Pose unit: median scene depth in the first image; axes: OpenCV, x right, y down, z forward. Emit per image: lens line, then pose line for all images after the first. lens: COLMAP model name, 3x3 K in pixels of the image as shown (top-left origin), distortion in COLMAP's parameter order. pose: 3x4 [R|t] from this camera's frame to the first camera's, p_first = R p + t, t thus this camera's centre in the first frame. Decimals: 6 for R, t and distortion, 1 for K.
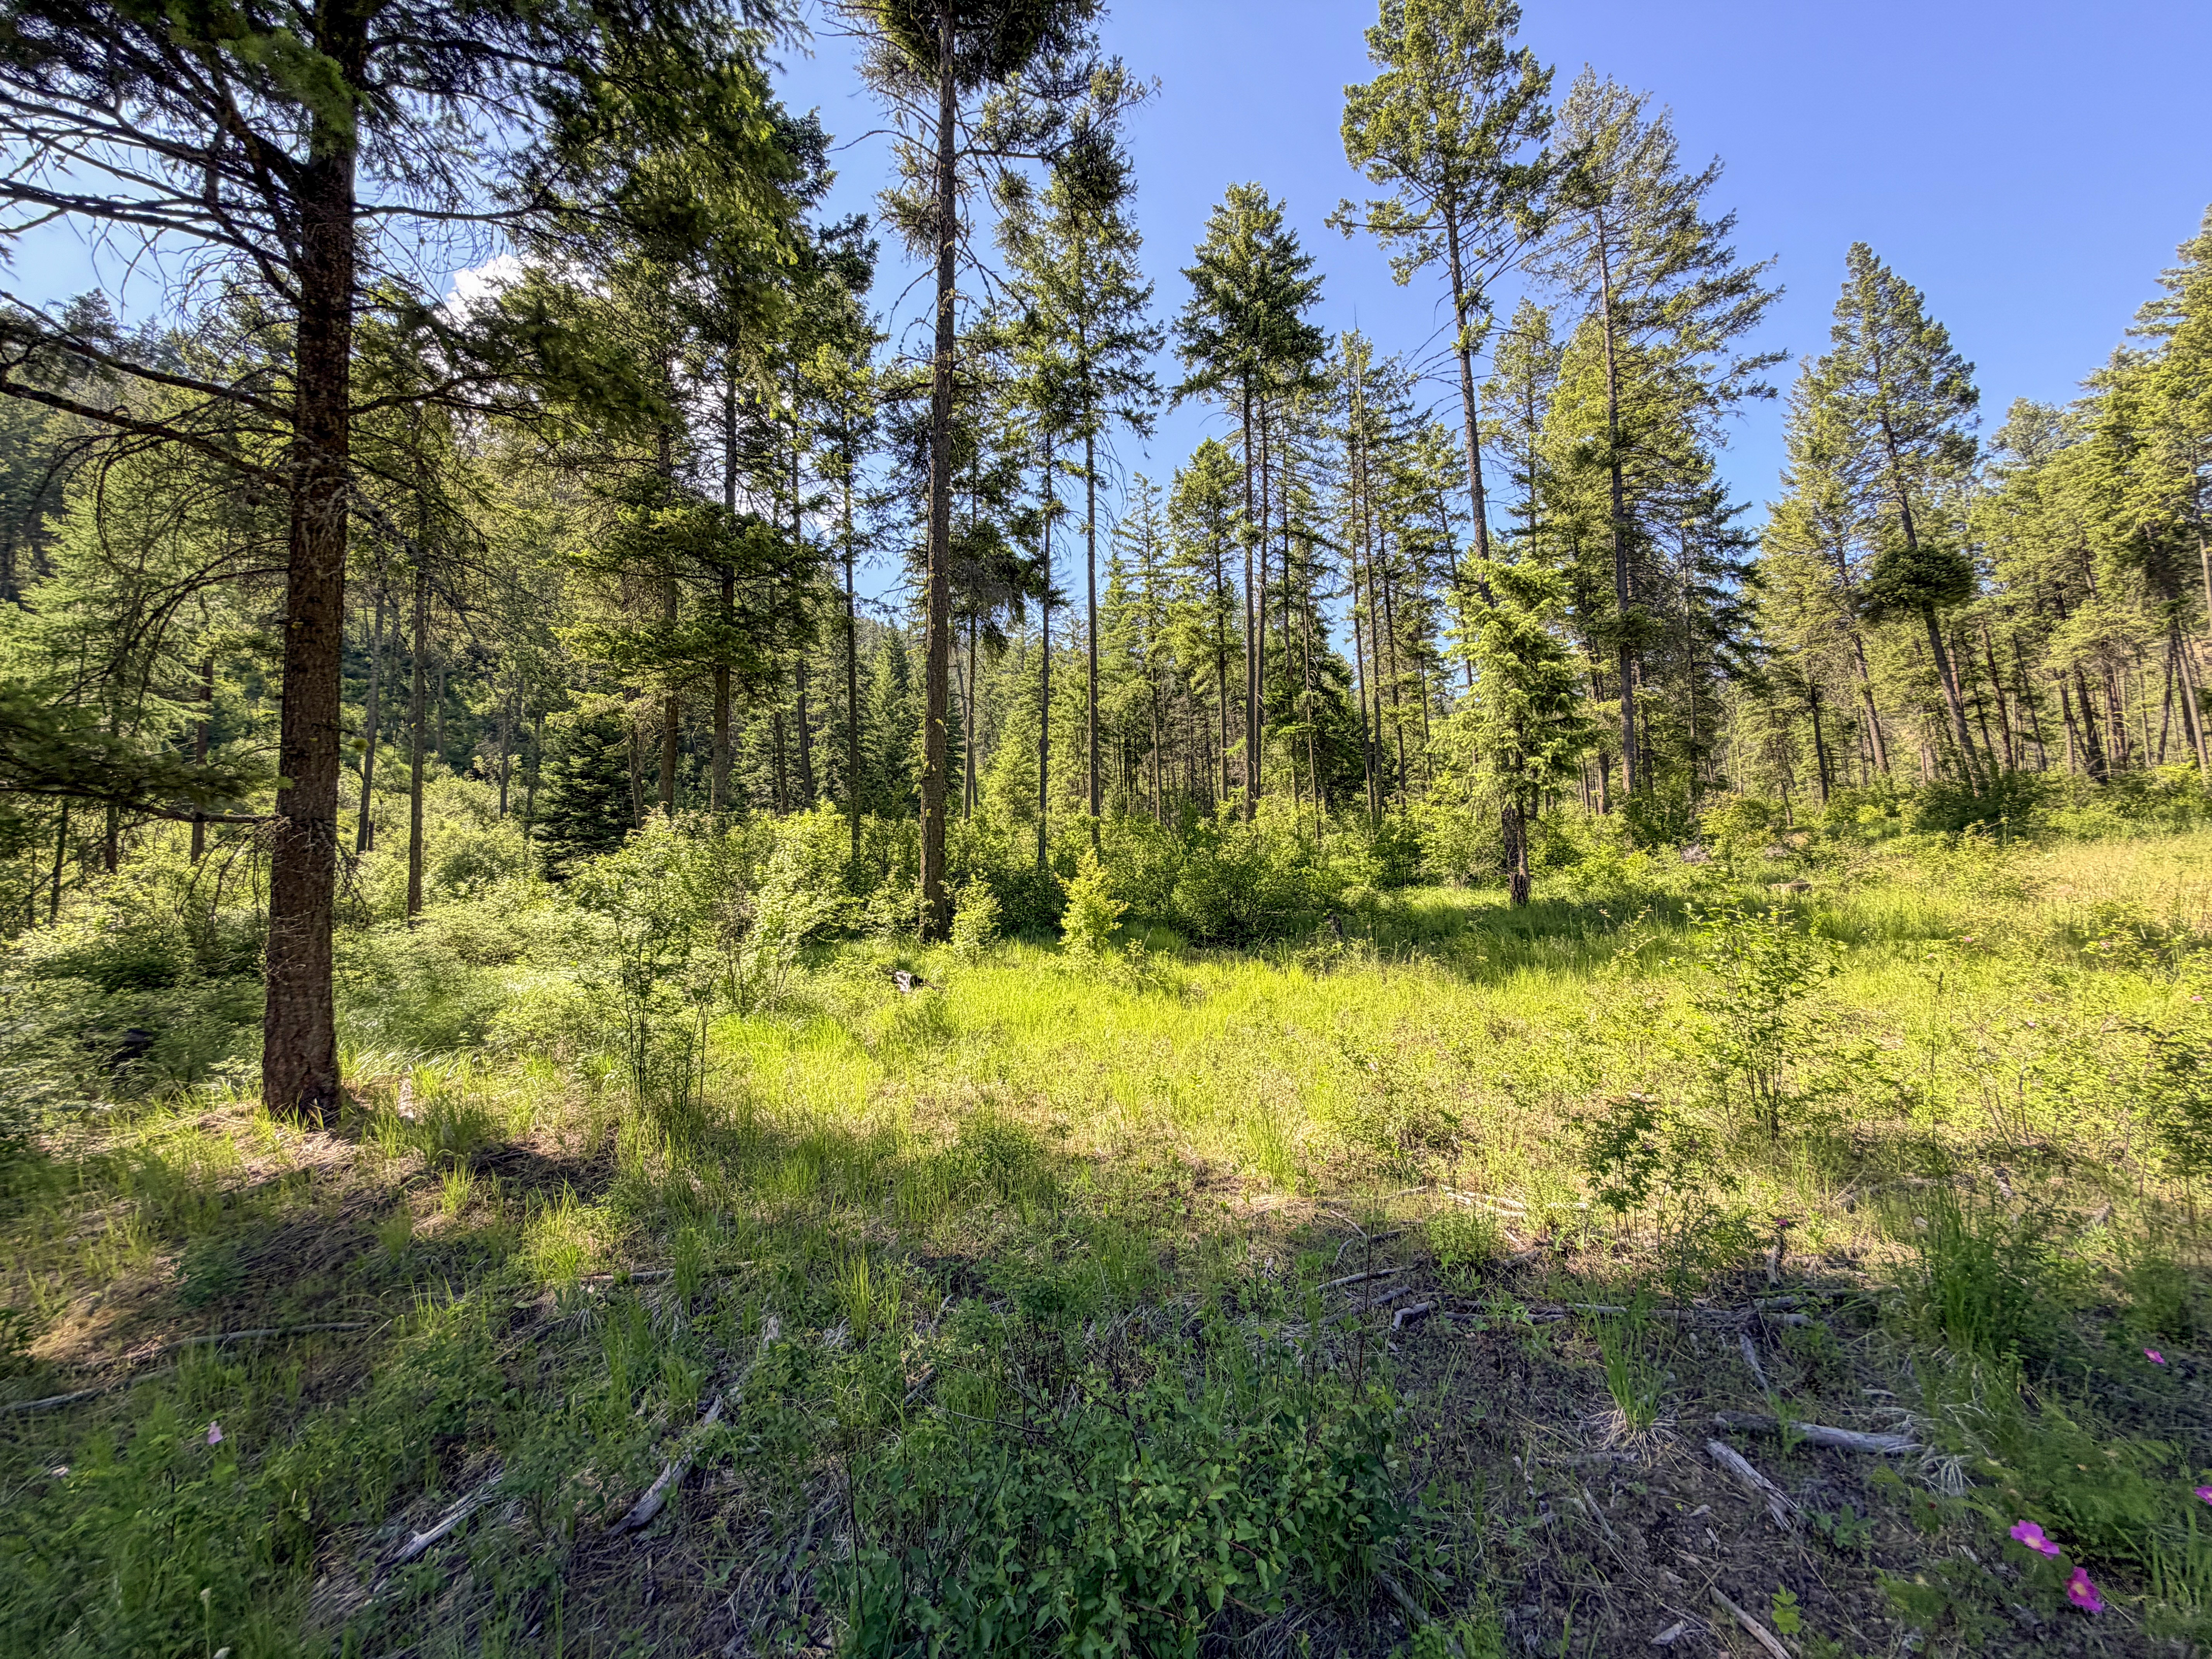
lens RADIAL K [[888.0, 0, 1102.4], [0, 888.0, 829.2], [0, 0, 1]] dist [0.001761, -0.000270]
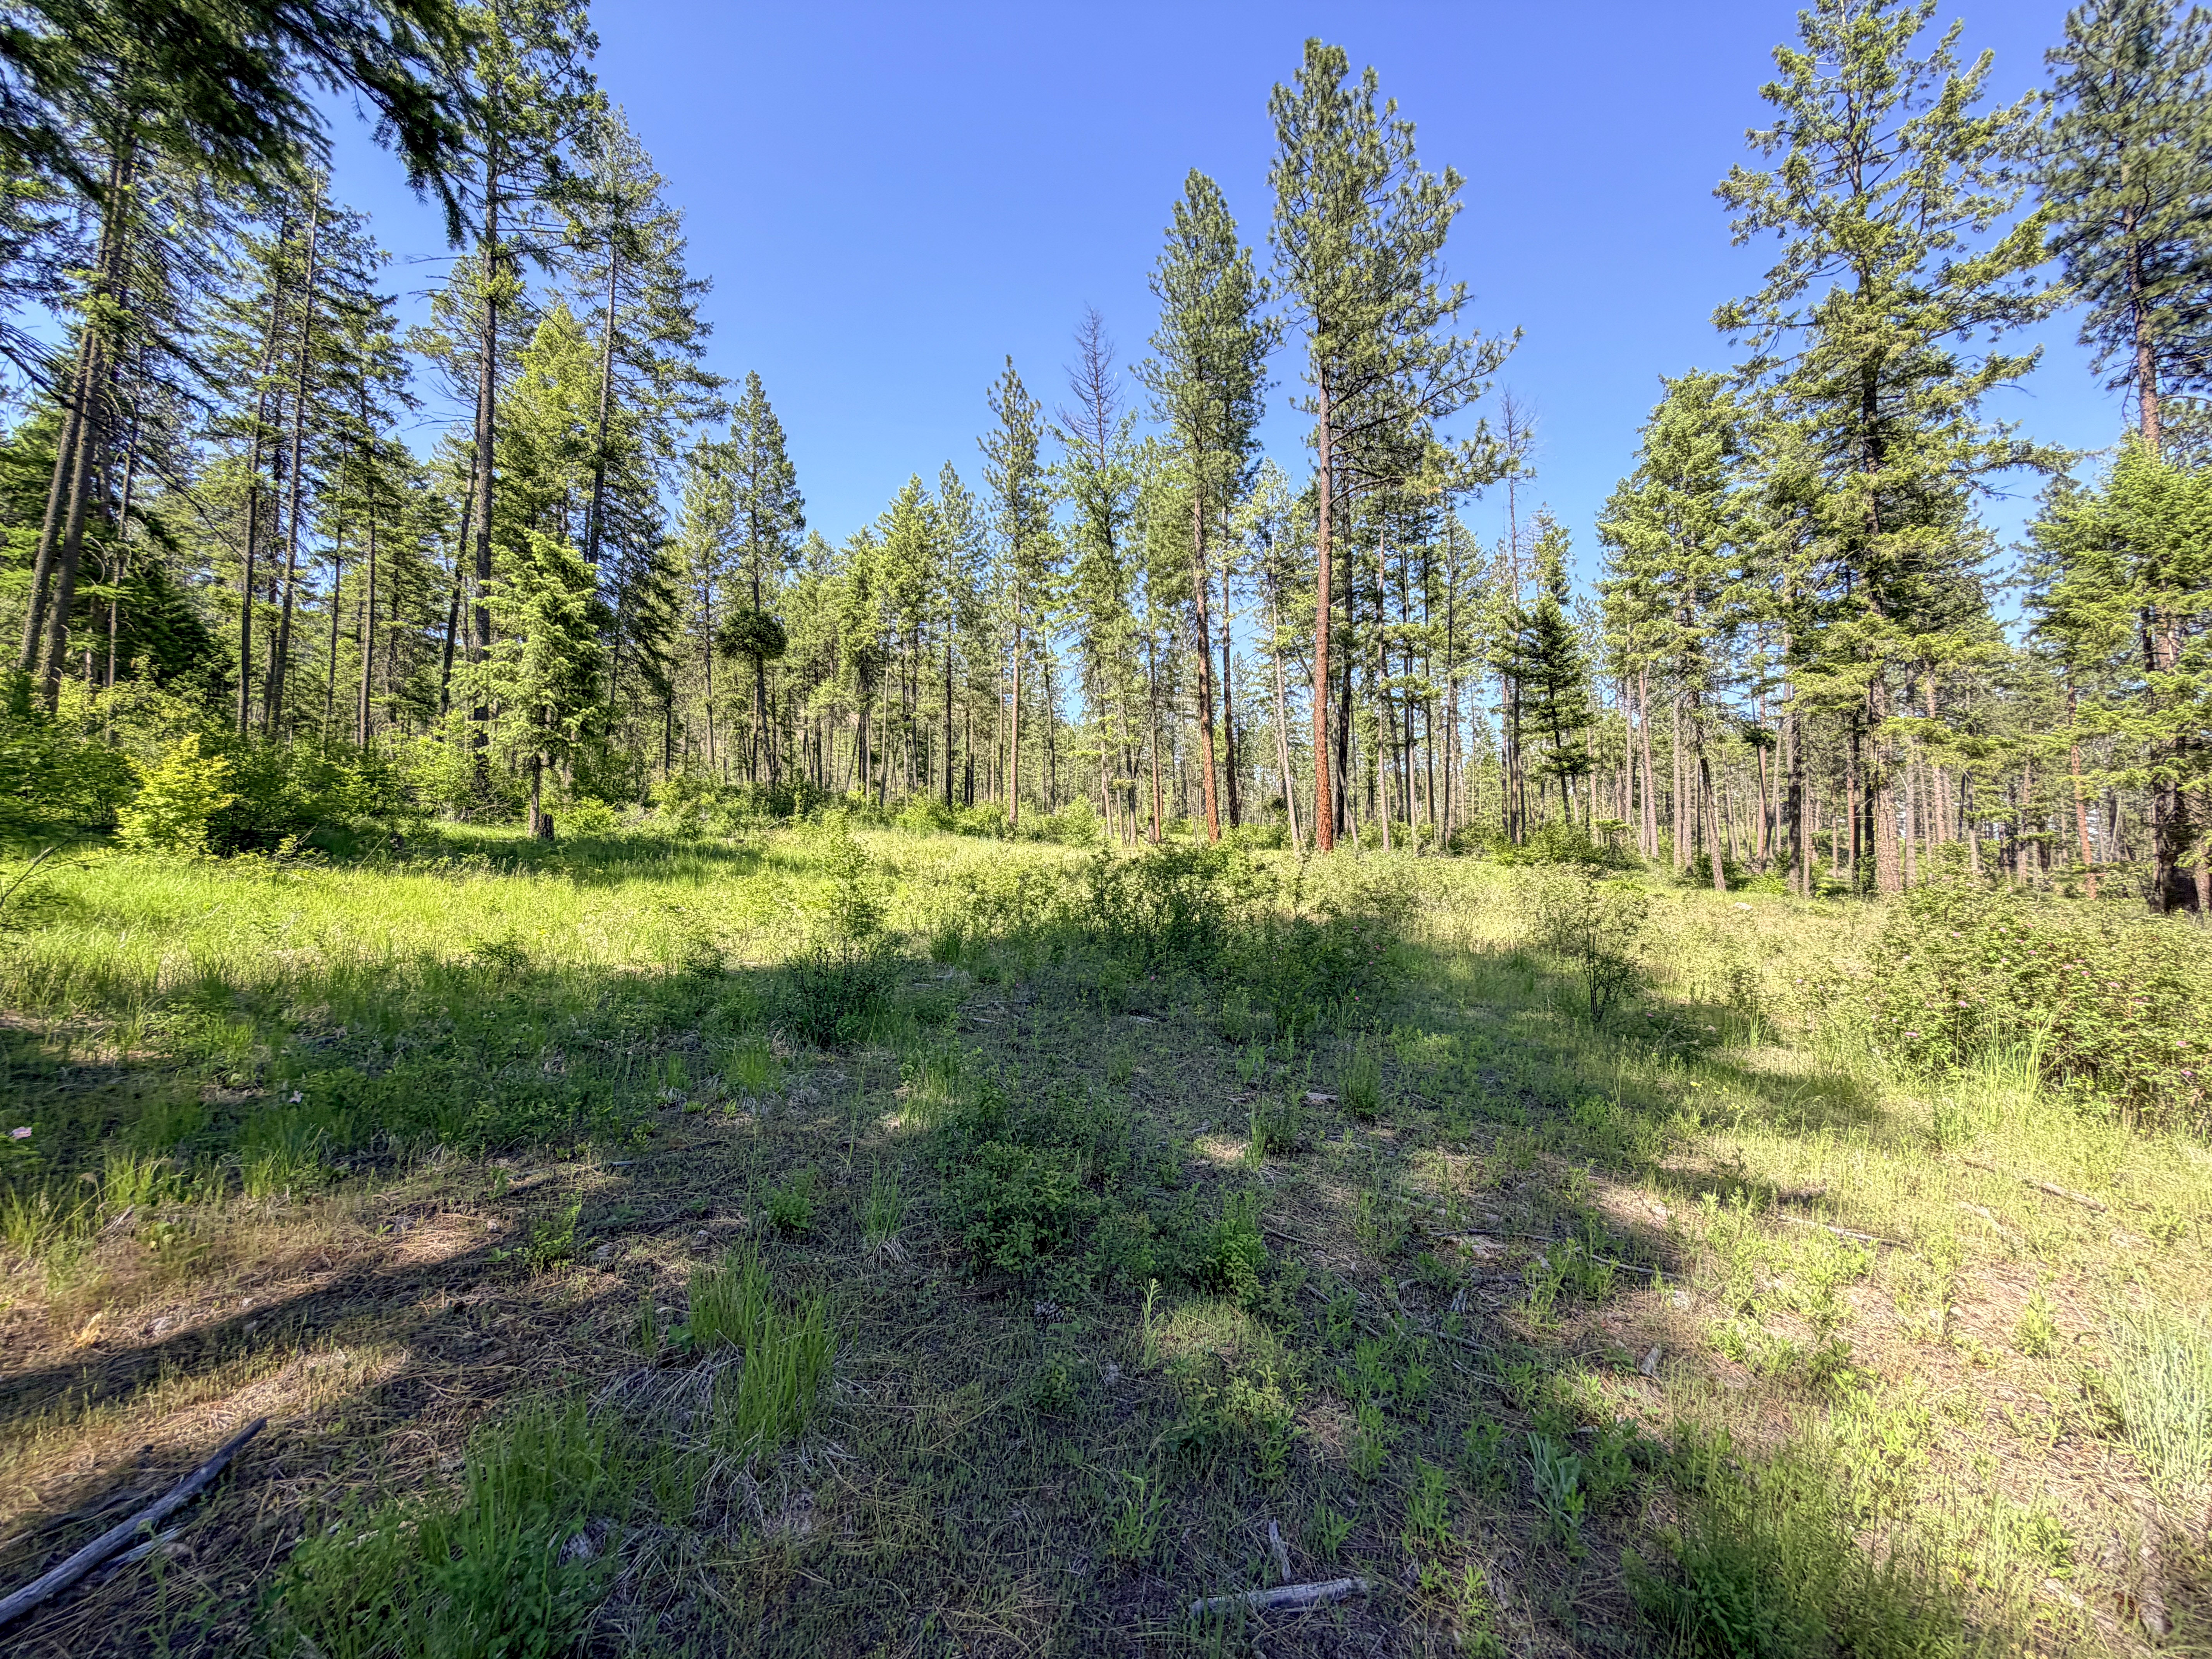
lens RADIAL K [[888.0, 0, 1109.8], [0, 888.0, 833.3], [0, 0, 1]] dist [0.001761, -0.000270]
pose [[0.364769, 0.080677, 0.927596, -0.174350], [-0.121666, 0.991827, -0.038420, 0.014948], [-0.923115, -0.098843, 0.371604, -0.066684]]
